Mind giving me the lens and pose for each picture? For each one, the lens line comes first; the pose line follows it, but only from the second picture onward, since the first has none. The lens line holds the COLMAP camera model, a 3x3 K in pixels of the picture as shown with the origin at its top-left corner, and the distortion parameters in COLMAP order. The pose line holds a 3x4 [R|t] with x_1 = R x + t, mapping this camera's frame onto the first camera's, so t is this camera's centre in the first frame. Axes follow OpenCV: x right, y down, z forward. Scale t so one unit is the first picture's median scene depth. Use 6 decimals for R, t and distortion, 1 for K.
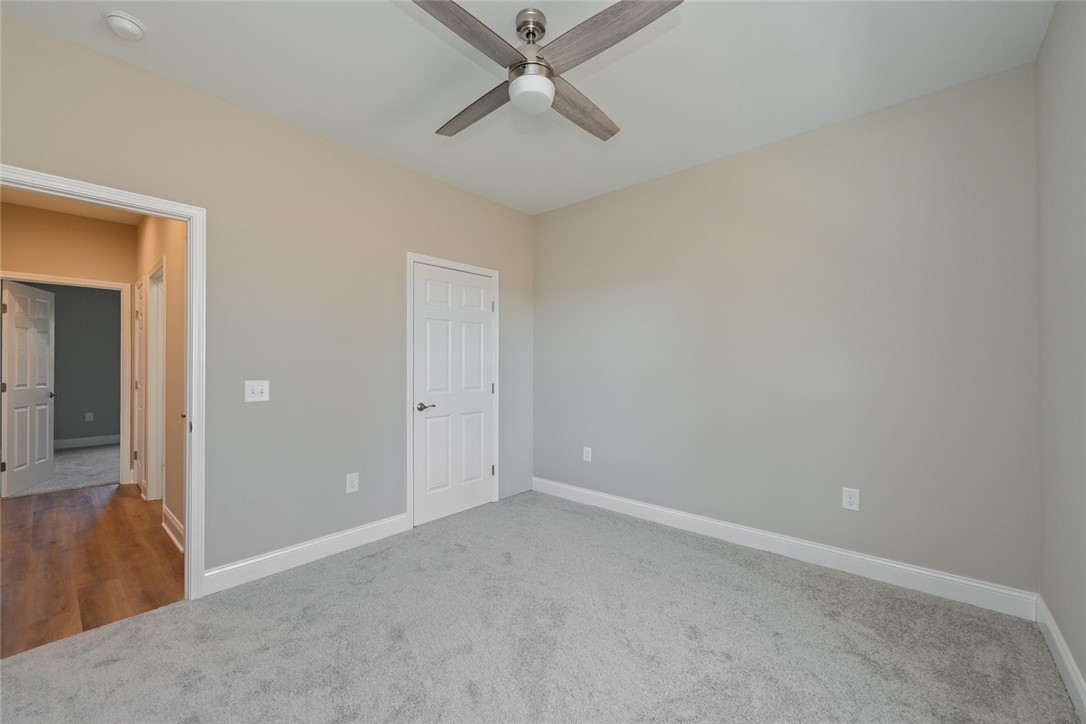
lens RADIAL K [[433.0, 0, 543.0], [0, 433.0, 362.0], [0, 0, 1]] dist [0.000280, -0.000041]
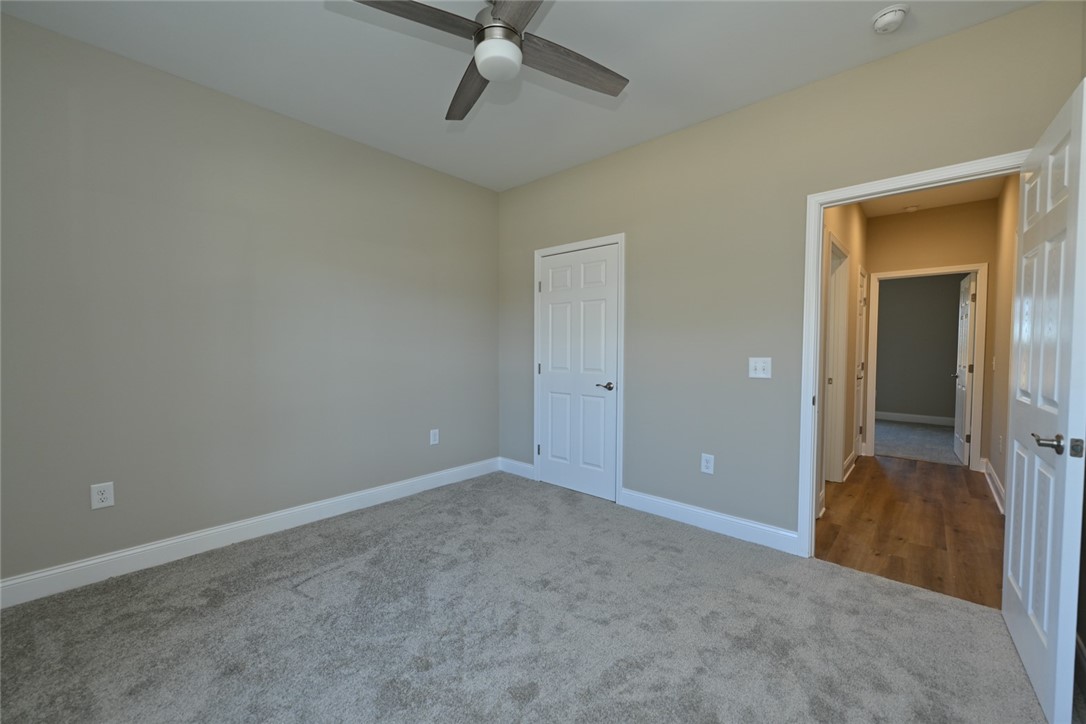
lens RADIAL K [[433.0, 0, 543.0], [0, 433.0, 362.0], [0, 0, 1]] dist [0.000280, -0.000041]
pose [[0.008532, -0.035672, 0.999327, -2.143018], [-0.010774, 0.999302, 0.035763, 0.018587], [-0.999906, -0.011072, 0.008142, 1.892745]]
